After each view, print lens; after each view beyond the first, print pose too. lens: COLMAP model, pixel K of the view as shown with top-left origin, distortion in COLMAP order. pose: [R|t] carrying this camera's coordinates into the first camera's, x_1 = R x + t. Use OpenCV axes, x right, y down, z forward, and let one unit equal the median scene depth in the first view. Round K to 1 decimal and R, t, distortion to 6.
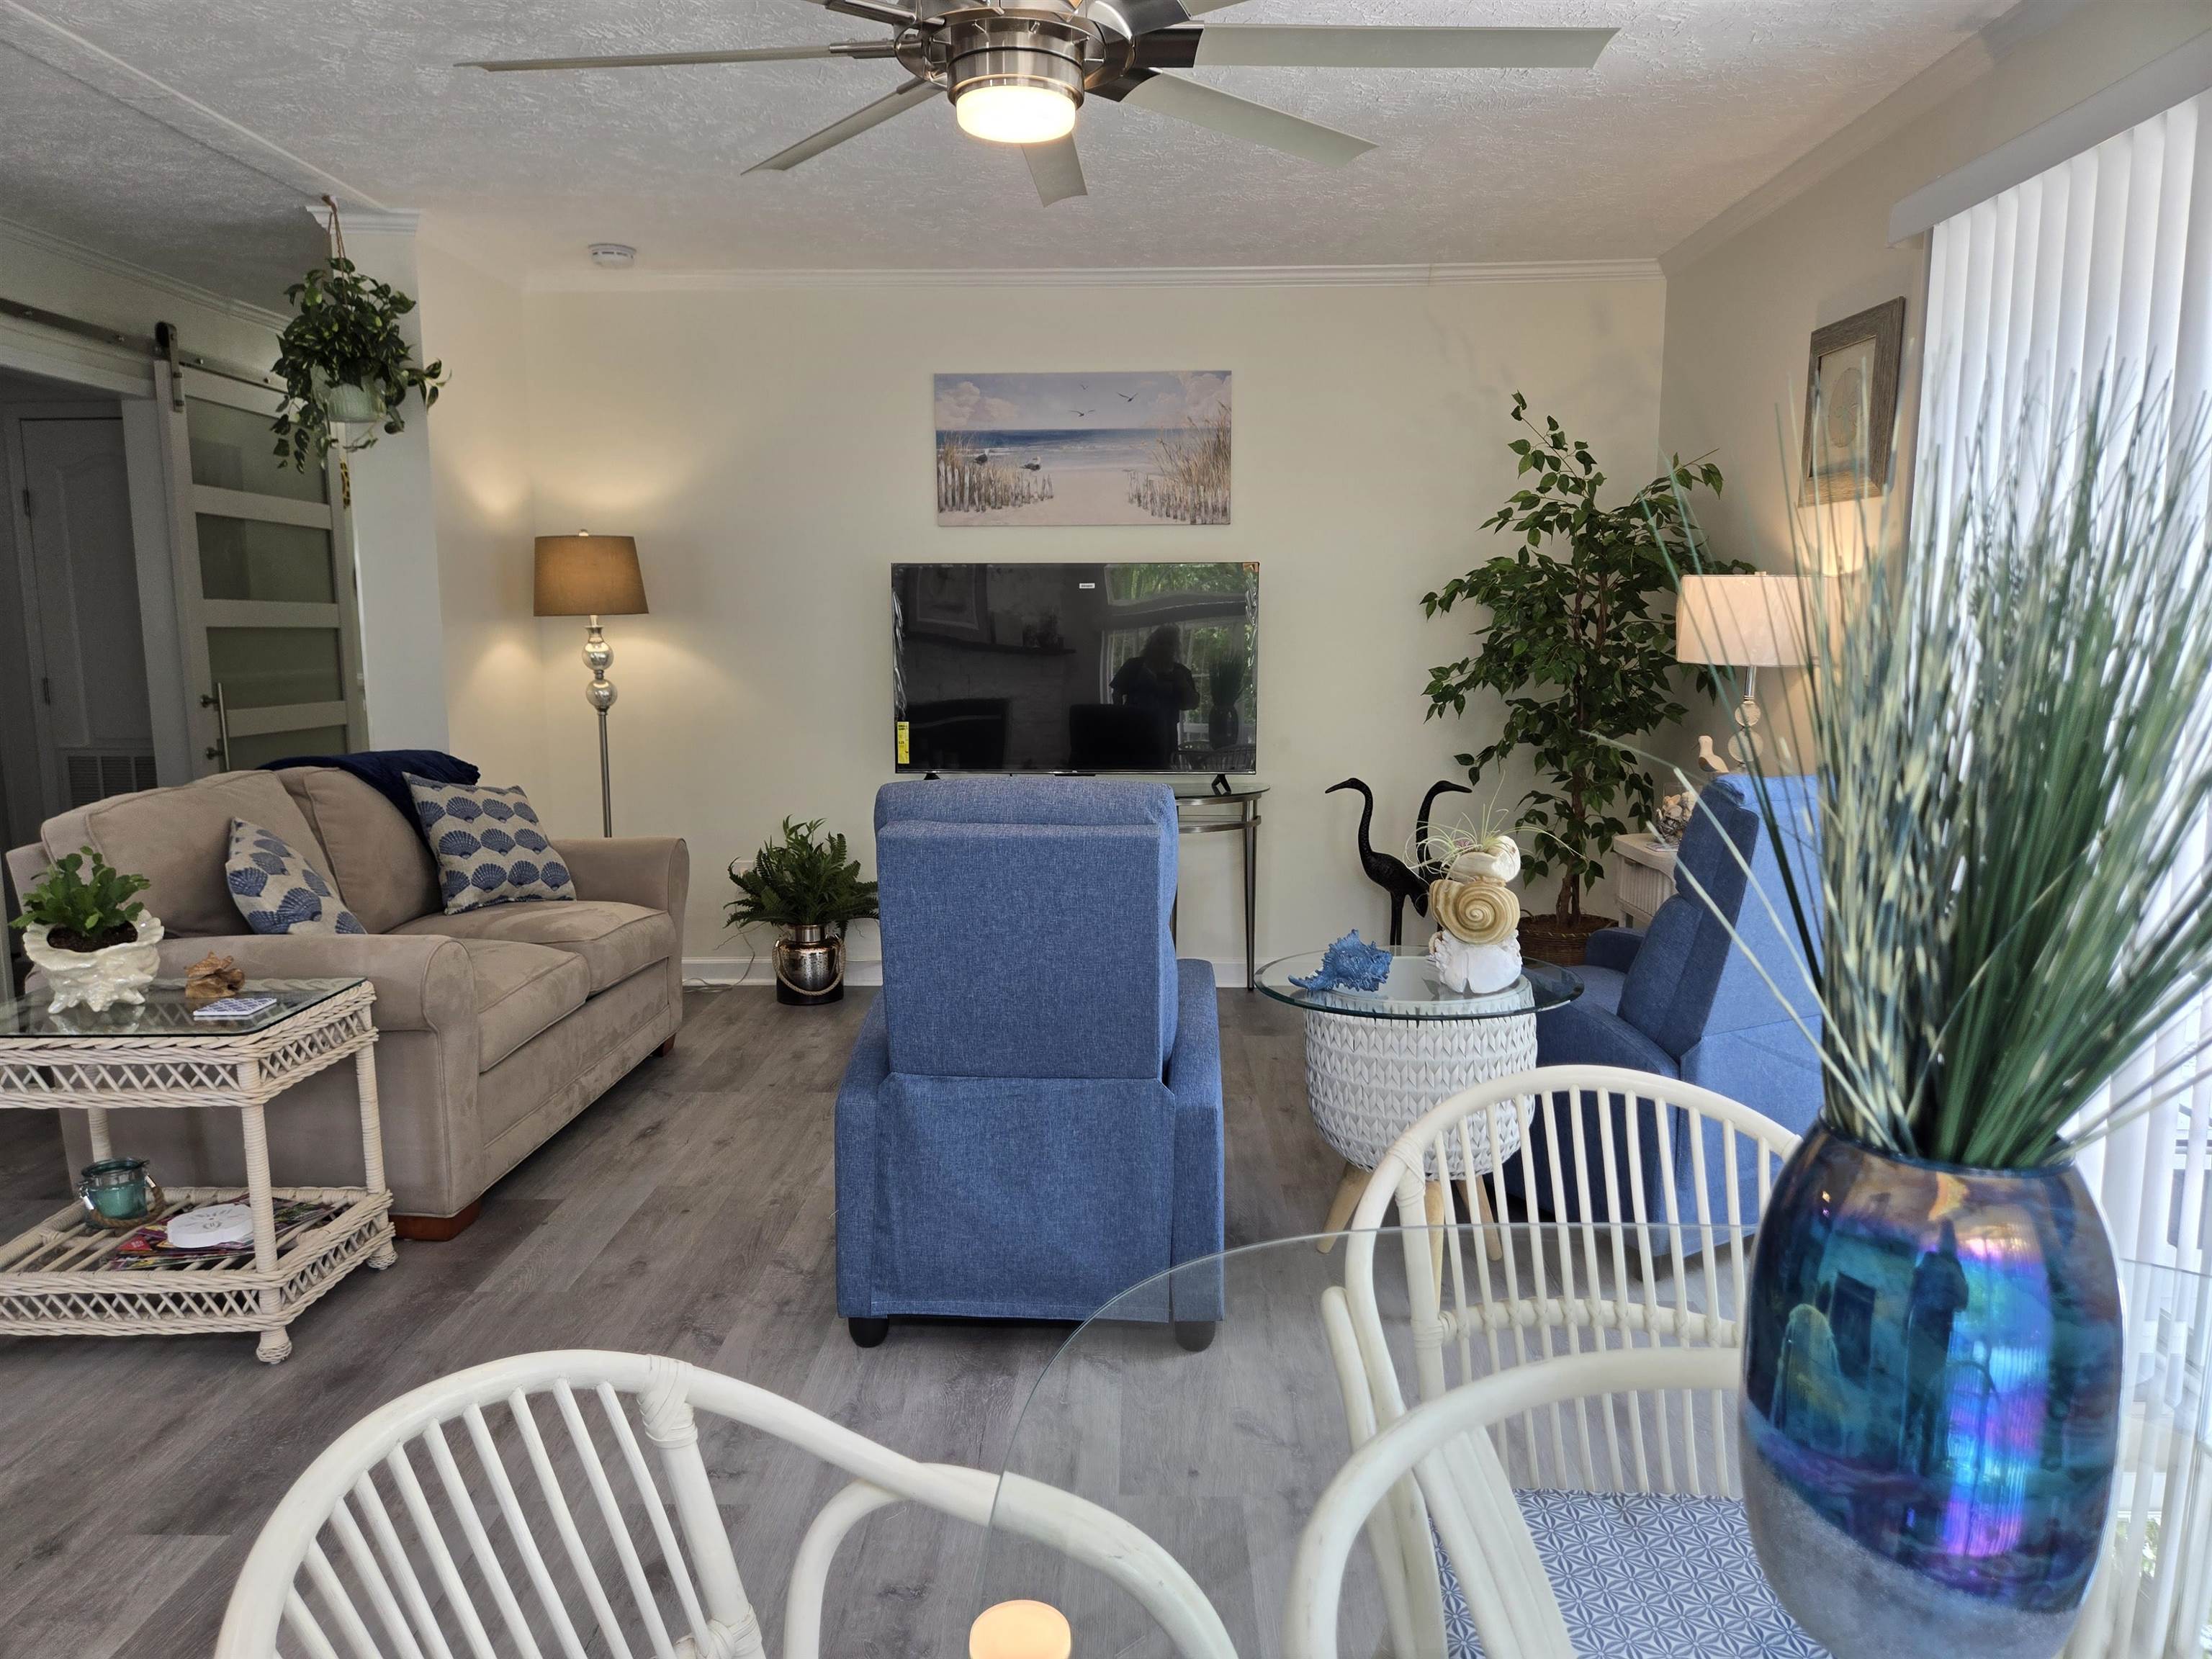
lens RADIAL K [[1487.0, 0, 1104.8], [0, 1487.0, 819.9], [0, 0, 1]] dist [0.075015, -0.077989]
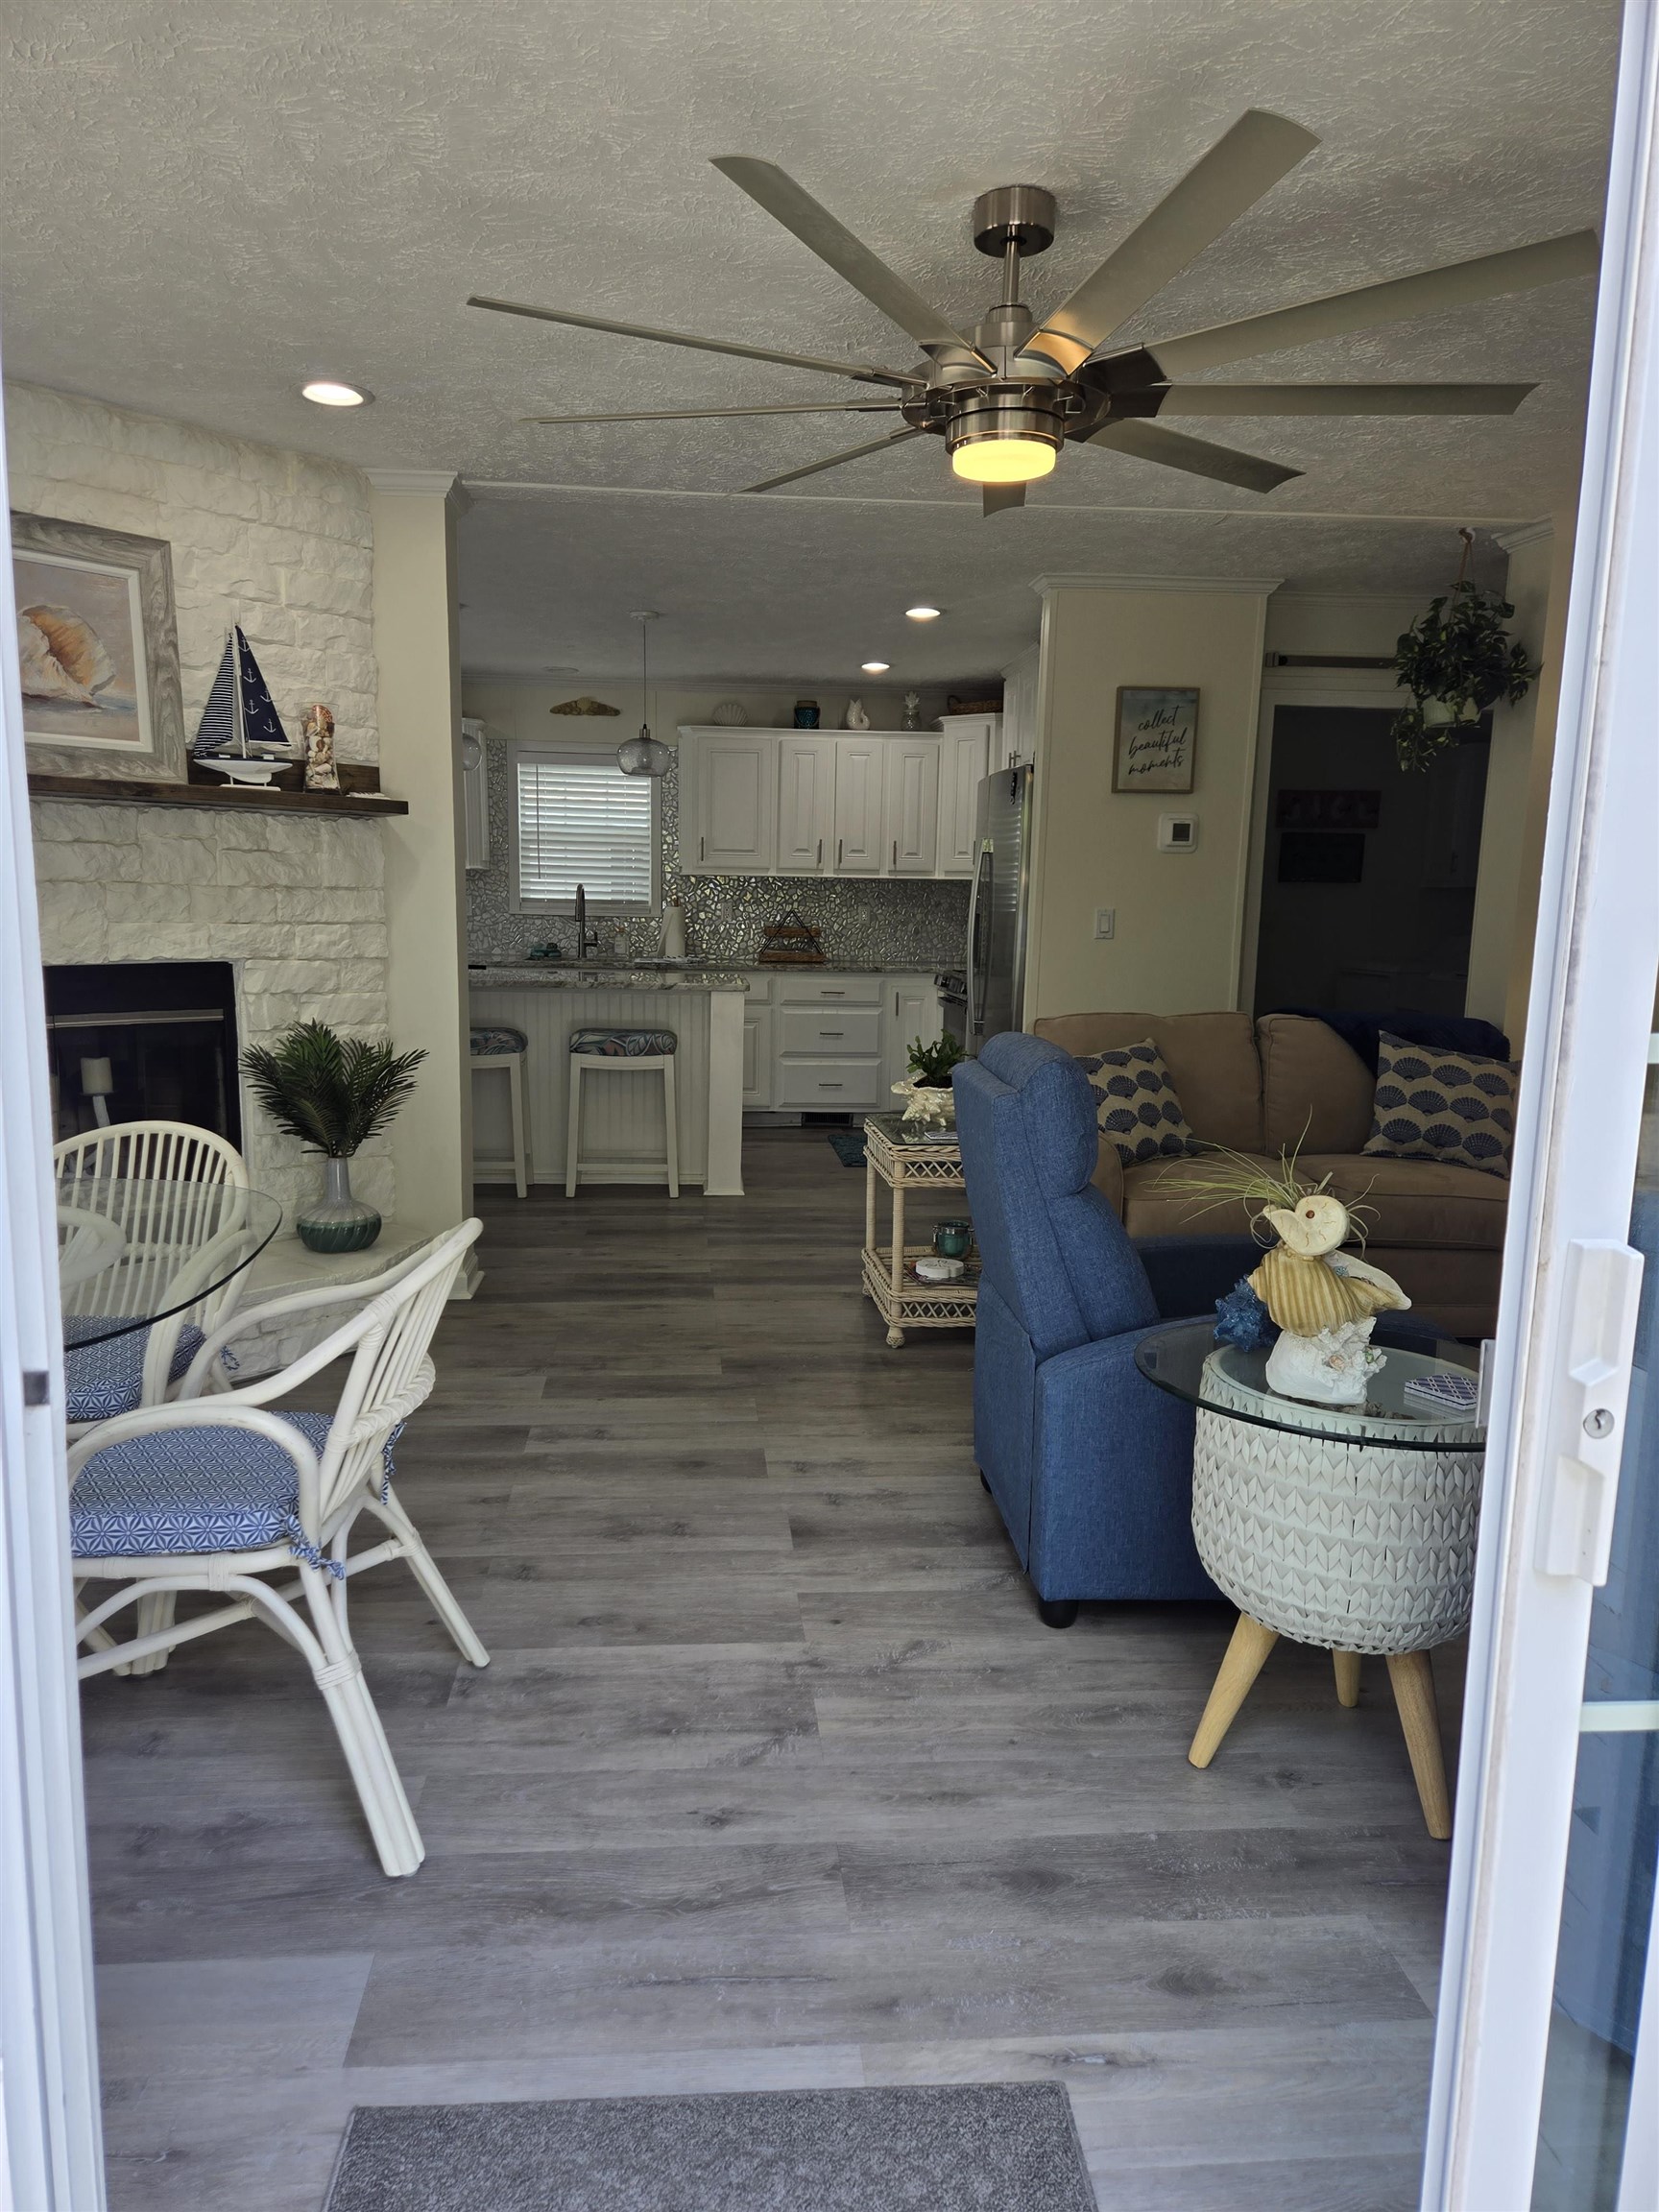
lens RADIAL K [[1487.0, 0, 813.3], [0, 1487.0, 1130.5], [0, 0, 1]] dist [0.075015, -0.077989]
pose [[0.104004, 0.160554, -0.981532, 0.641279], [-0.146125, 0.978641, 0.144598, -0.060021], [0.983784, 0.128388, 0.125243, 0.439490]]
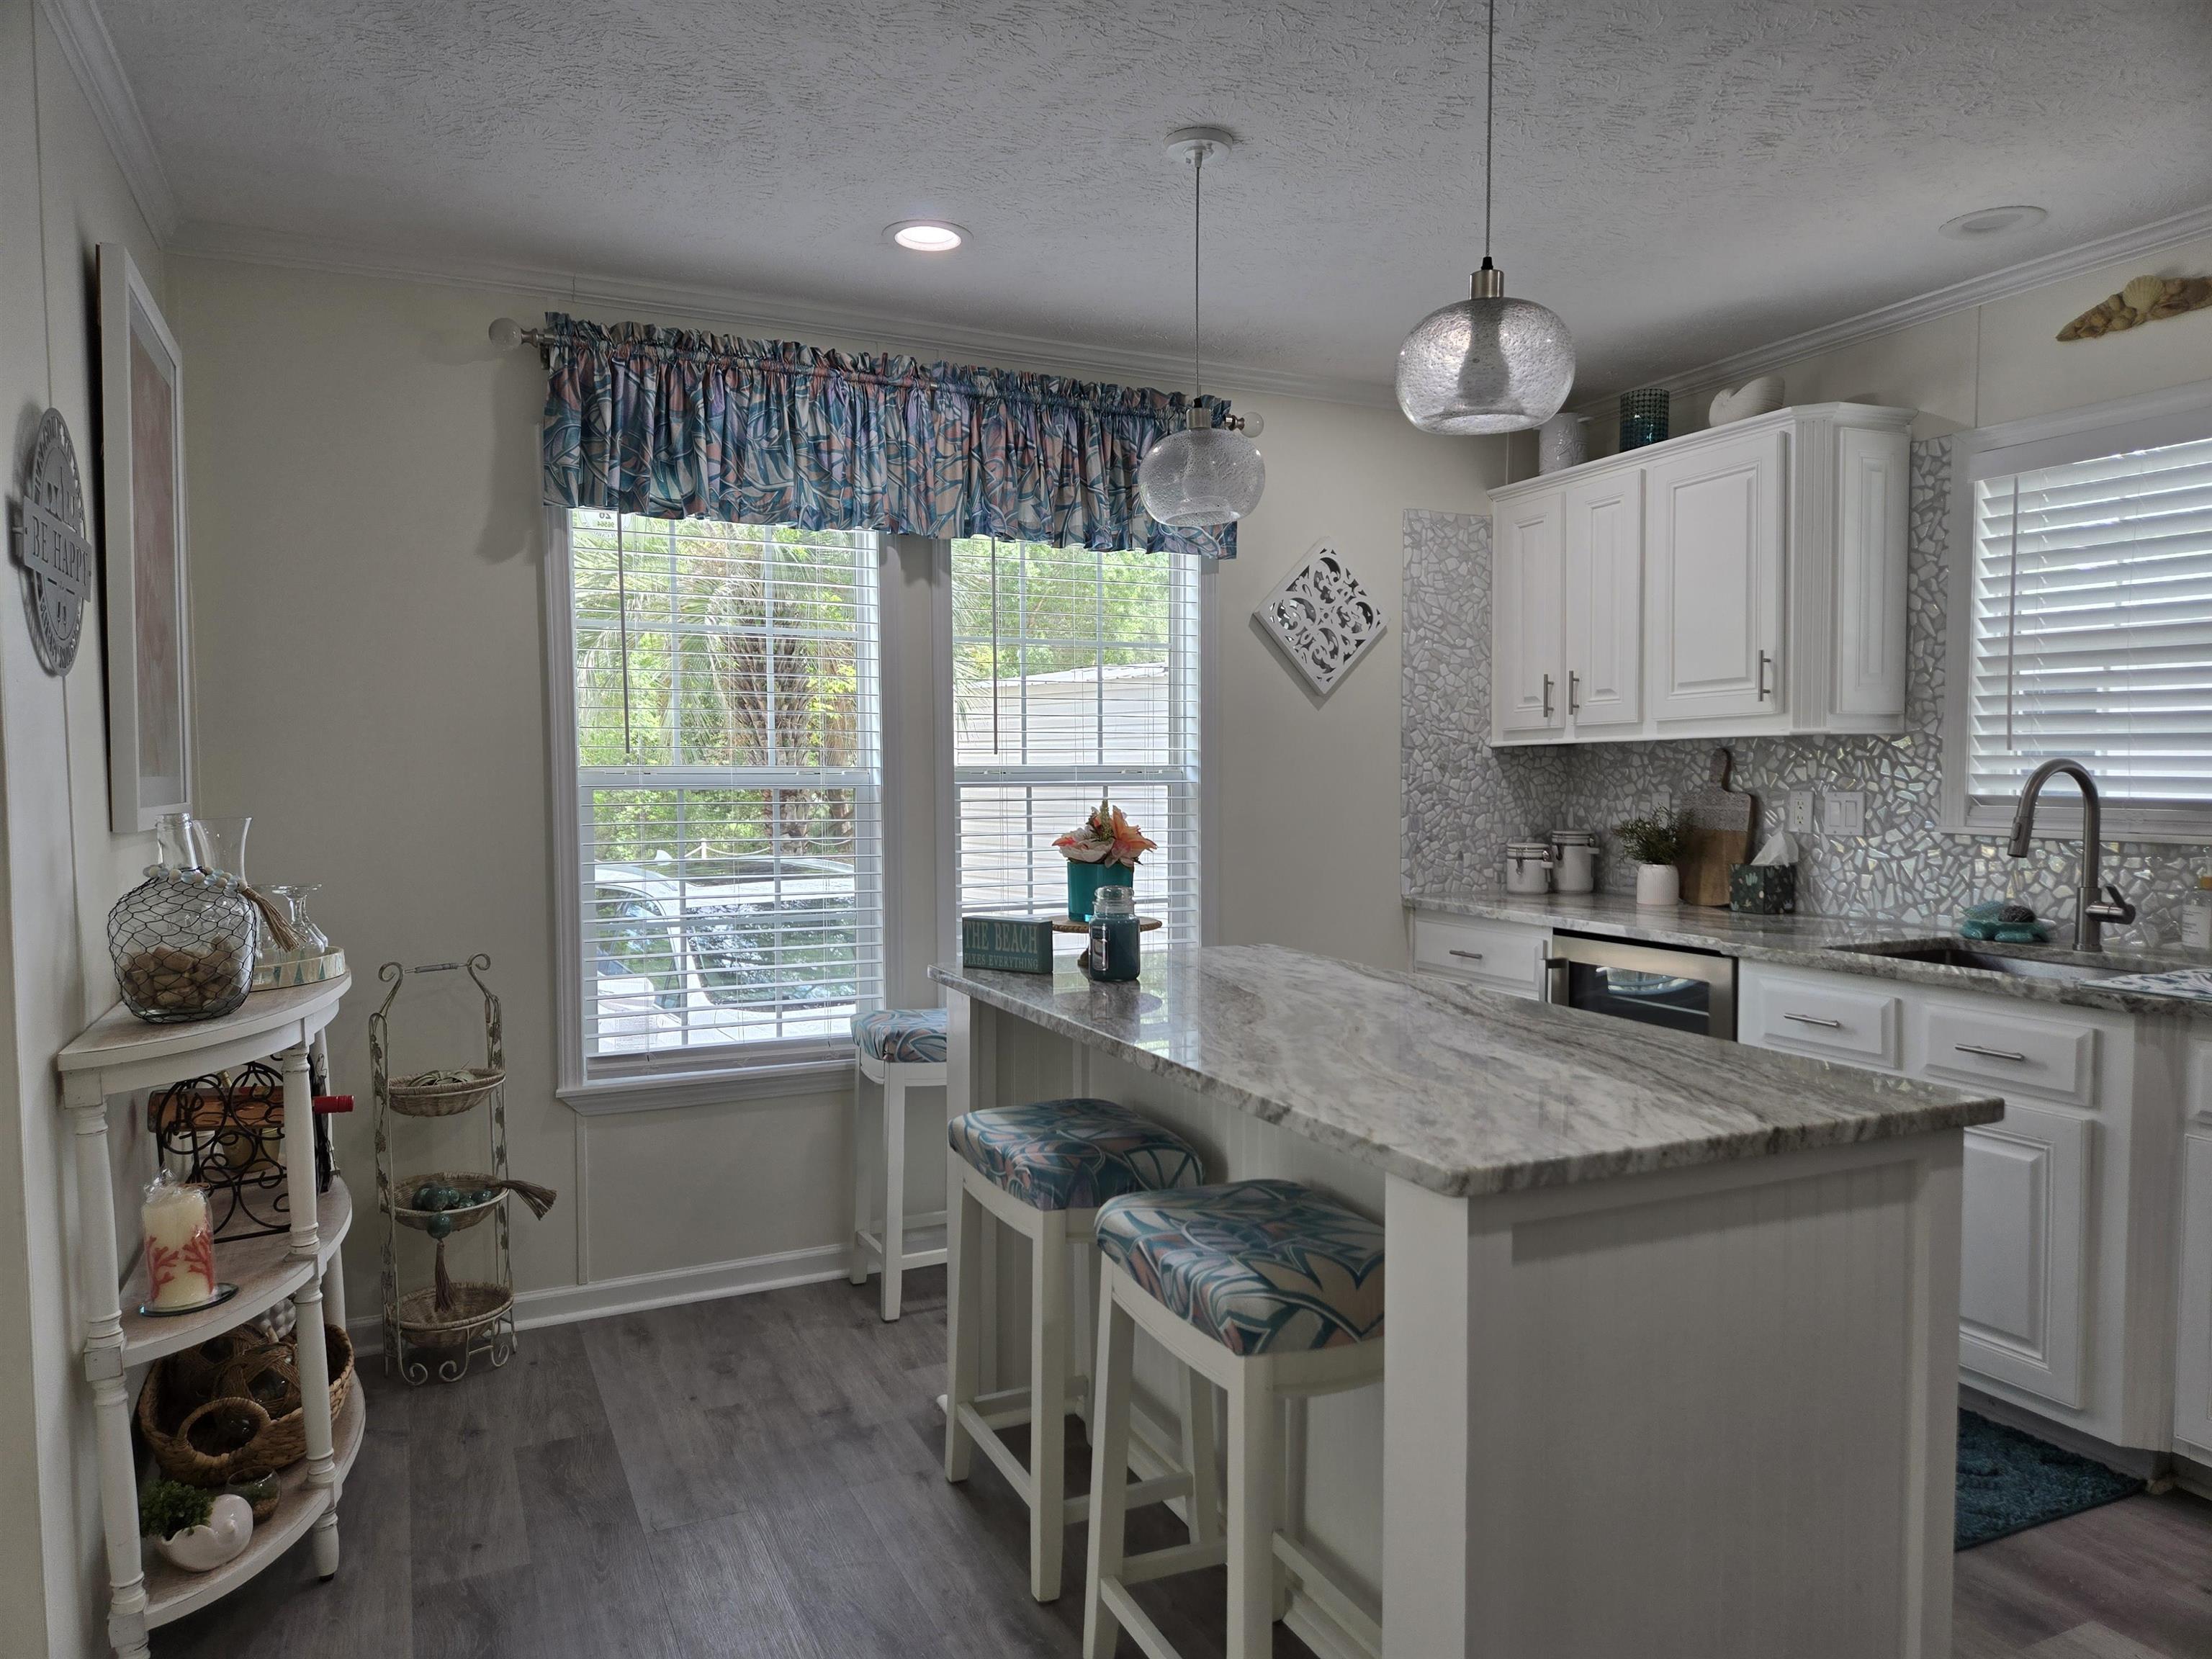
lens RADIAL K [[1462.2, 0, 1111.1], [0, 1462.2, 847.2], [0, 0, 1]] dist [0.093052, -0.092641]
pose [[-0.895015, 0.034045, -0.444736, -0.654537], [-0.047439, 0.984162, 0.170807, -0.112350], [0.443507, 0.173973, -0.879224, 0.813825]]
